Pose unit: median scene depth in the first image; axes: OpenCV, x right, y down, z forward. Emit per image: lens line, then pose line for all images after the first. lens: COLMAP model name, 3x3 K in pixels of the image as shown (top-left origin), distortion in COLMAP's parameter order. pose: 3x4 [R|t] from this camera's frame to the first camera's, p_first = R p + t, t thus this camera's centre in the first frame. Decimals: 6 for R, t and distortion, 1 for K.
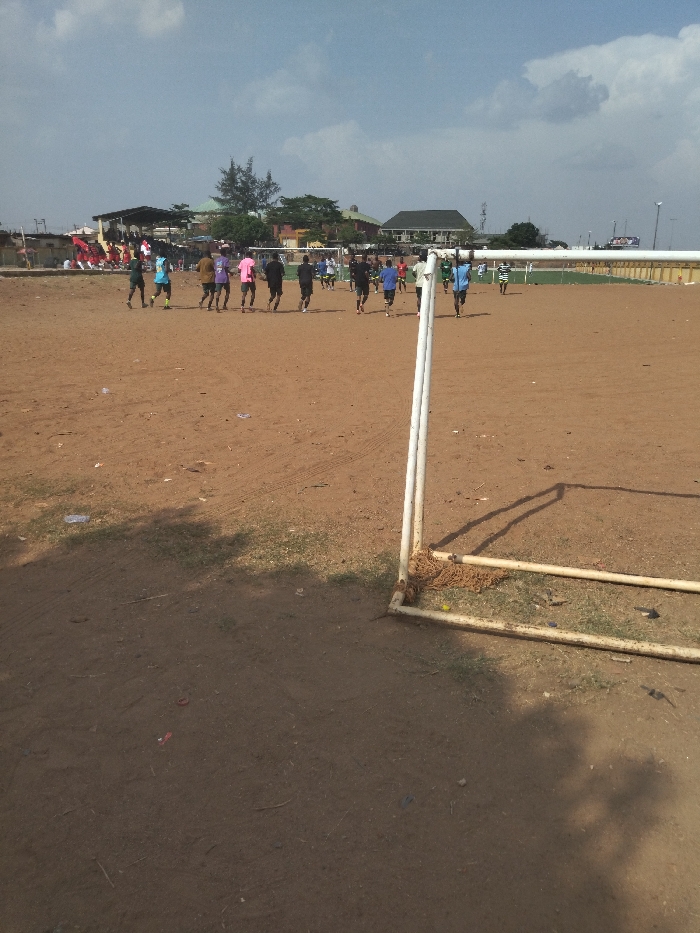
lens RADIAL K [[721.2, 0, 355.5], [0, 721.2, 449.1], [0, 0, 1]] dist [0.036789, -0.000999]
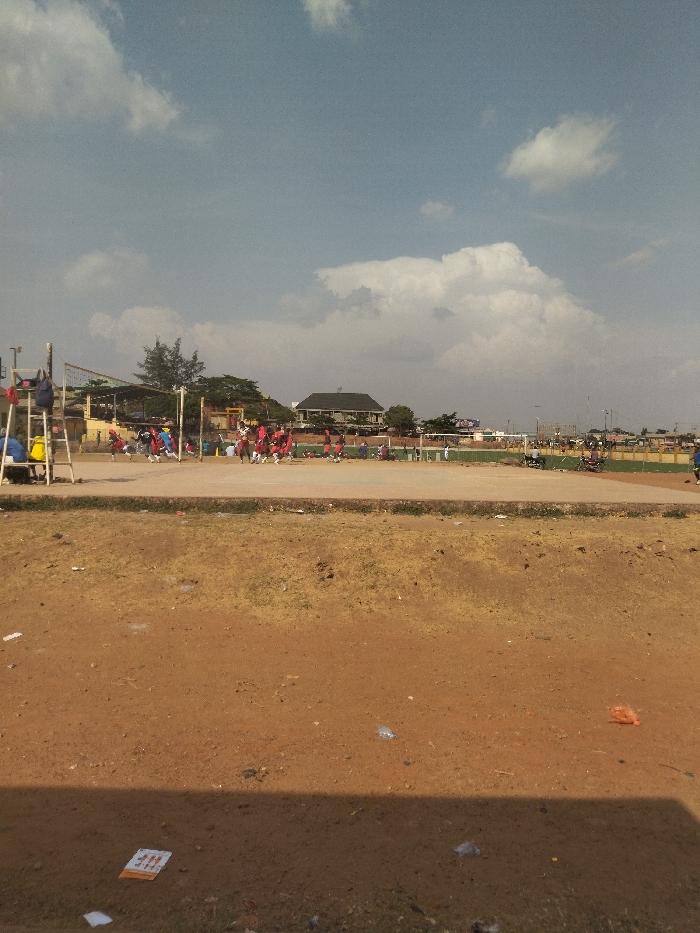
lens RADIAL K [[704.8, 0, 353.1], [0, 704.8, 457.1], [0, 0, 1]] dist [0.098533, -0.168321]
pose [[0.962420, 0.003953, 0.271536, -0.171016], [0.056187, 0.975359, -0.213348, -0.019449], [-0.265689, 0.220587, 0.938483, 0.054549]]
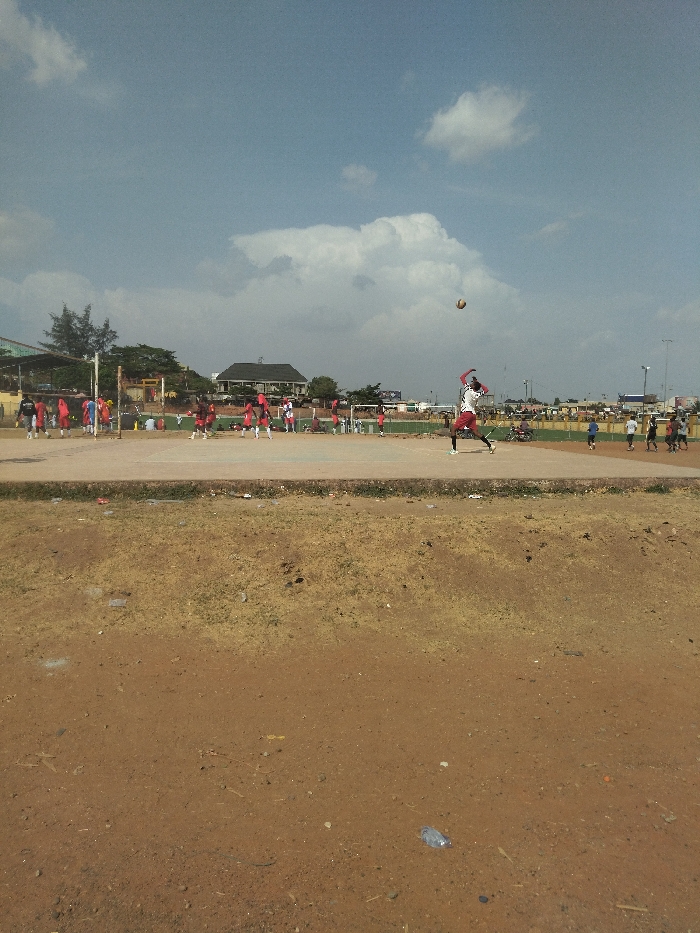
lens RADIAL K [[704.8, 0, 353.1], [0, 704.8, 457.1], [0, 0, 1]] dist [0.098533, -0.168321]
pose [[0.926573, -0.021774, 0.375485, -0.171169], [0.090260, 0.982023, -0.165785, -0.021944], [-0.365125, 0.187503, 0.911881, 0.064482]]
